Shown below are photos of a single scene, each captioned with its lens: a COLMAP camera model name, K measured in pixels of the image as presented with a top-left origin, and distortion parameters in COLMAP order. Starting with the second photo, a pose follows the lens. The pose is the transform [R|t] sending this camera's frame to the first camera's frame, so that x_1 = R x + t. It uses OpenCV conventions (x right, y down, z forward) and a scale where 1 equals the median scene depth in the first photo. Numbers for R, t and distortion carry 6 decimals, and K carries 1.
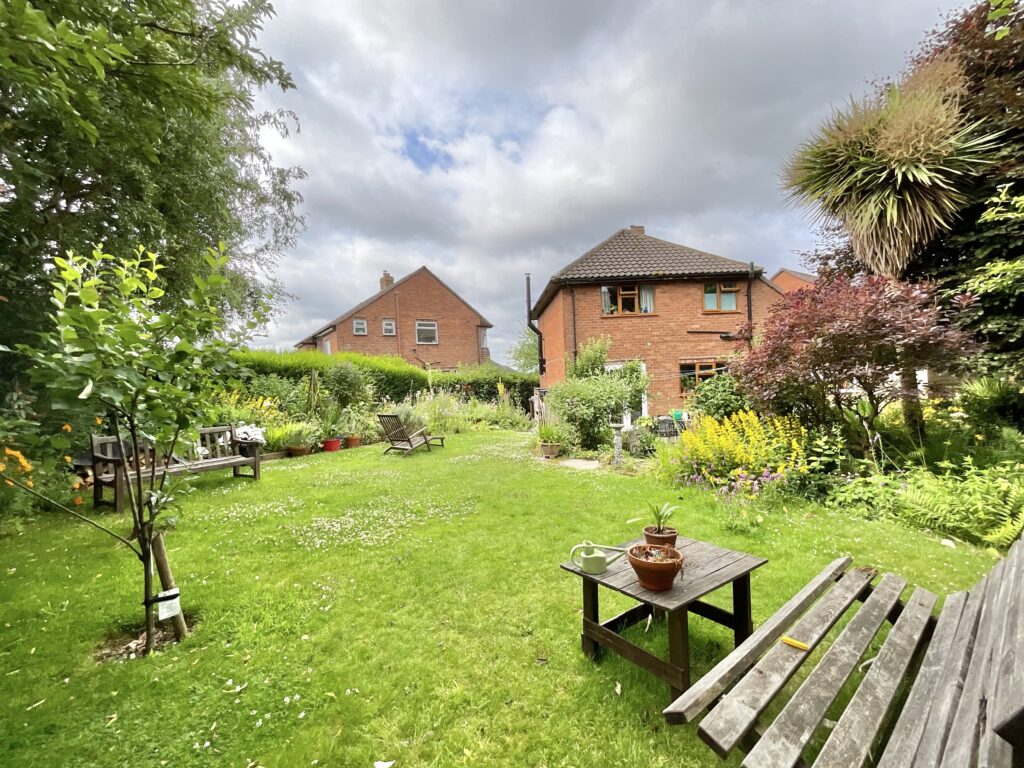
lens RADIAL K [[420.8, 0, 512.0], [0, 420.8, 384.0], [0, 0, 1]] dist [0.044487, -0.017095]
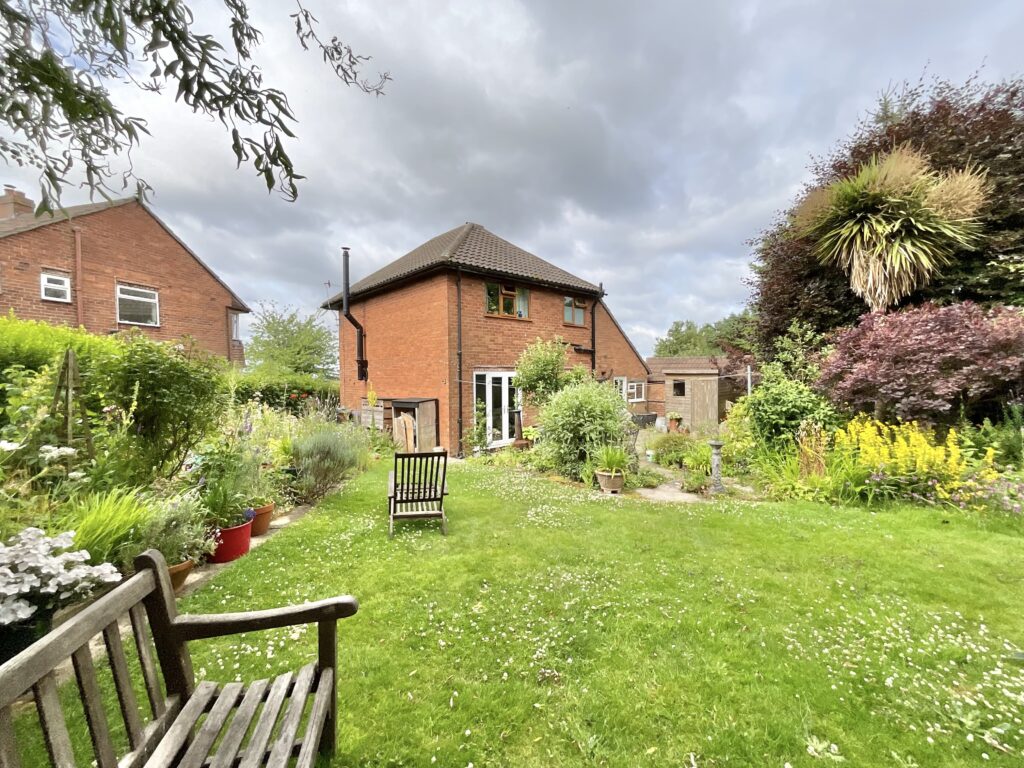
lens RADIAL K [[420.8, 0, 512.0], [0, 420.8, 384.0], [0, 0, 1]] dist [0.044487, -0.017095]
pose [[0.773195, 0.021652, 0.633798, -0.212961], [-0.007615, 0.999662, -0.024861, 0.001962], [-0.634122, 0.014396, 0.773099, 0.217737]]
